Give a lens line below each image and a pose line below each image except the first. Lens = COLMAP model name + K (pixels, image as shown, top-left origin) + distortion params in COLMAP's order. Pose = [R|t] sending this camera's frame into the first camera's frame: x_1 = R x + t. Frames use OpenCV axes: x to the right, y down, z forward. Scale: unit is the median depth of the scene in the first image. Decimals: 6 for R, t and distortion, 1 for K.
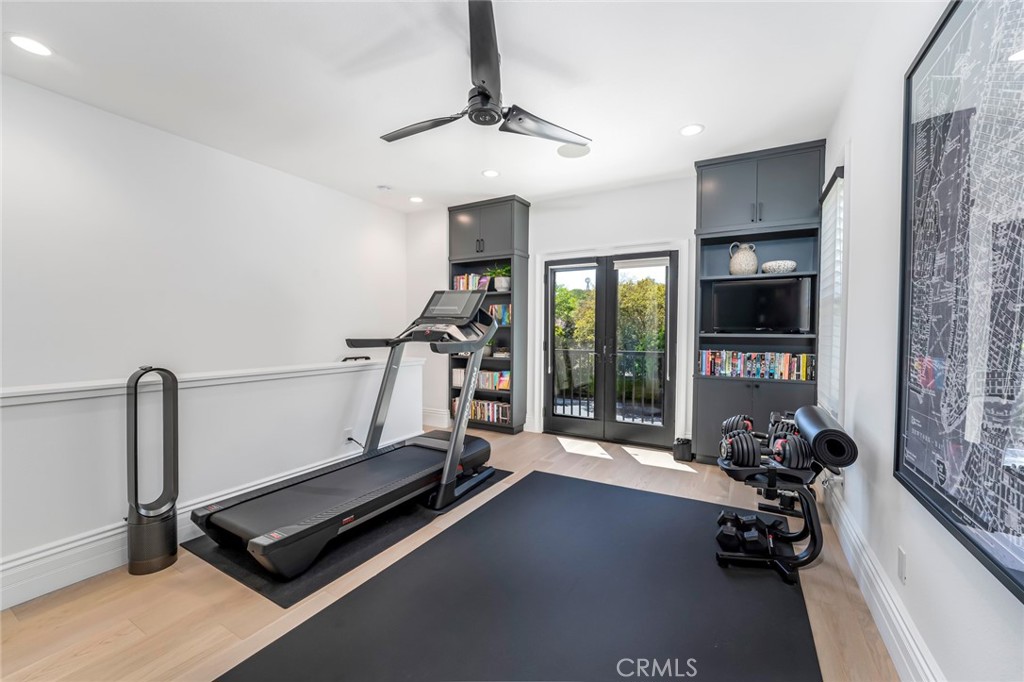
lens RADIAL K [[419.3, 0, 509.5], [0, 419.3, 337.5], [0, 0, 1]] dist [-0.019865, 0.002559]
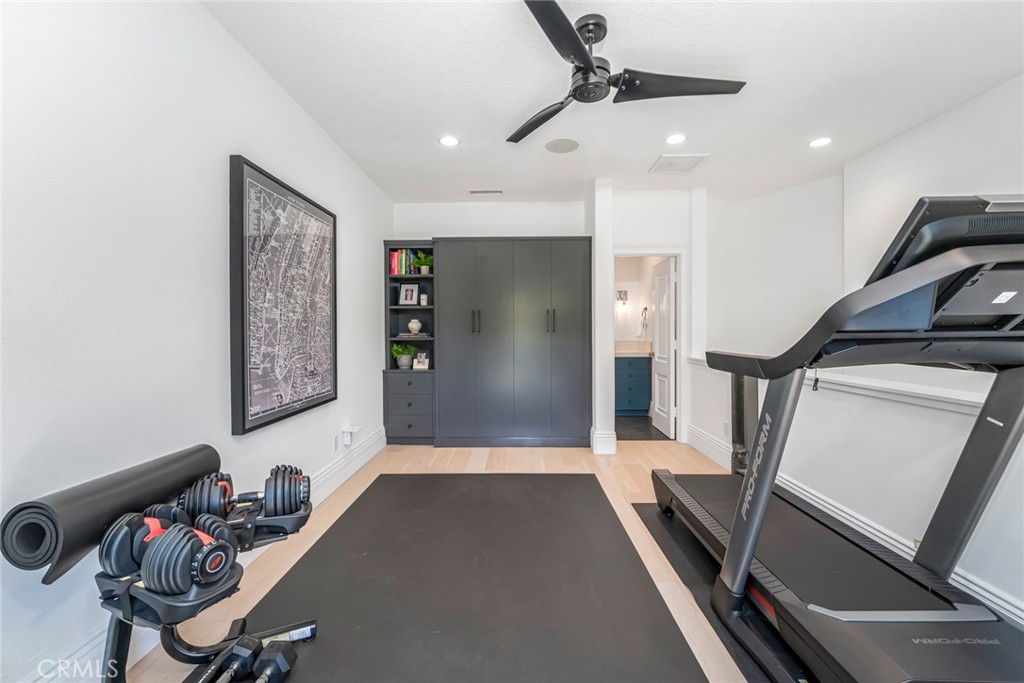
lens RADIAL K [[419.3, 0, 509.9], [0, 419.3, 336.3], [0, 0, 1]] dist [-0.019865, 0.002559]
pose [[-0.879745, 0.003317, -0.475434, 0.939041], [-0.009885, 0.999632, 0.025264, -0.055788], [0.475342, 0.026926, -0.879389, 3.139925]]
